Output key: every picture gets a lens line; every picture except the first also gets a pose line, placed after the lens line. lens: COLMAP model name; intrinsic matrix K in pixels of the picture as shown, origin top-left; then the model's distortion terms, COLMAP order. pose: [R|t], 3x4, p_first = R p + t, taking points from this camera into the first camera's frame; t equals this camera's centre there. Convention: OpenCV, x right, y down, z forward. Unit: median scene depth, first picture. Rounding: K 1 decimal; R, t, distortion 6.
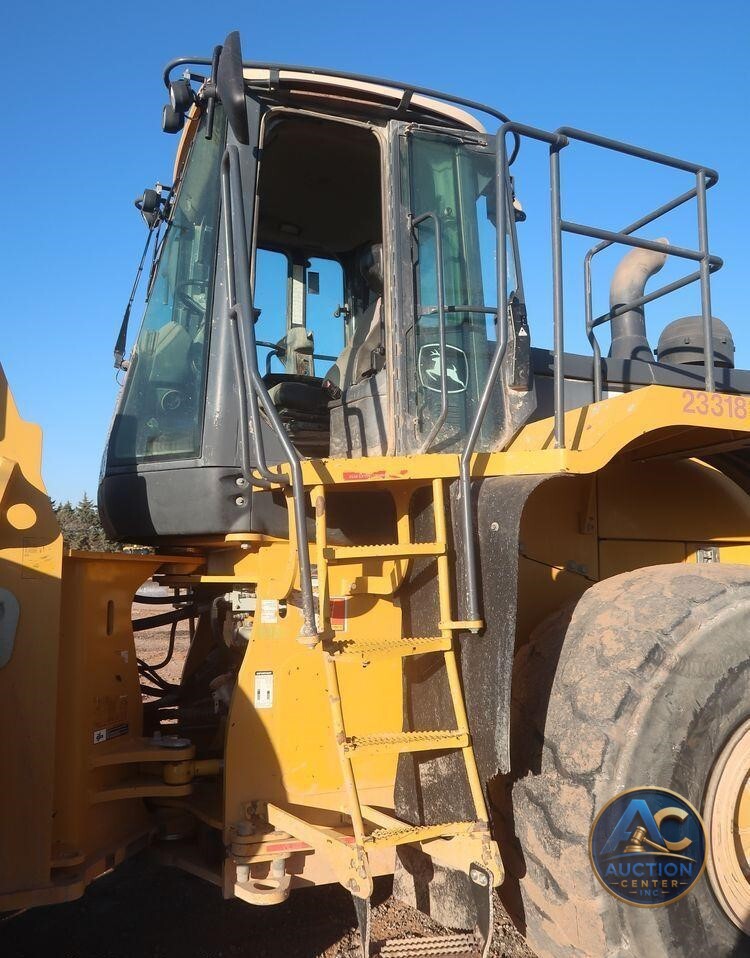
lens RADIAL K [[728.5, 0, 375.0], [0, 728.5, 479.0], [0, 0, 1]] dist [-0.040397, 0.059746]
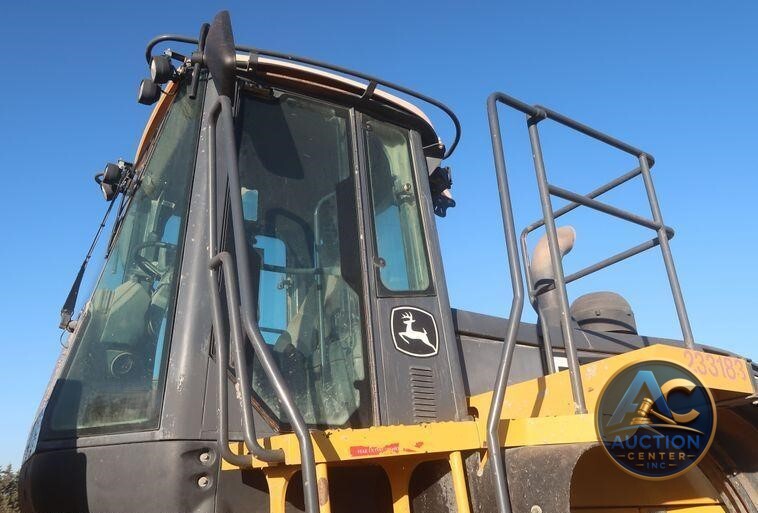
lens RADIAL K [[623.9, 0, 379.0], [0, 623.9, 256.5], [0, 0, 1]] dist [-0.009821, -0.007699]
pose [[0.989048, 0.024379, 0.145569, -0.082056], [0.018211, 0.958571, -0.284273, -0.009654], [-0.146468, 0.283810, 0.947628, 0.180440]]
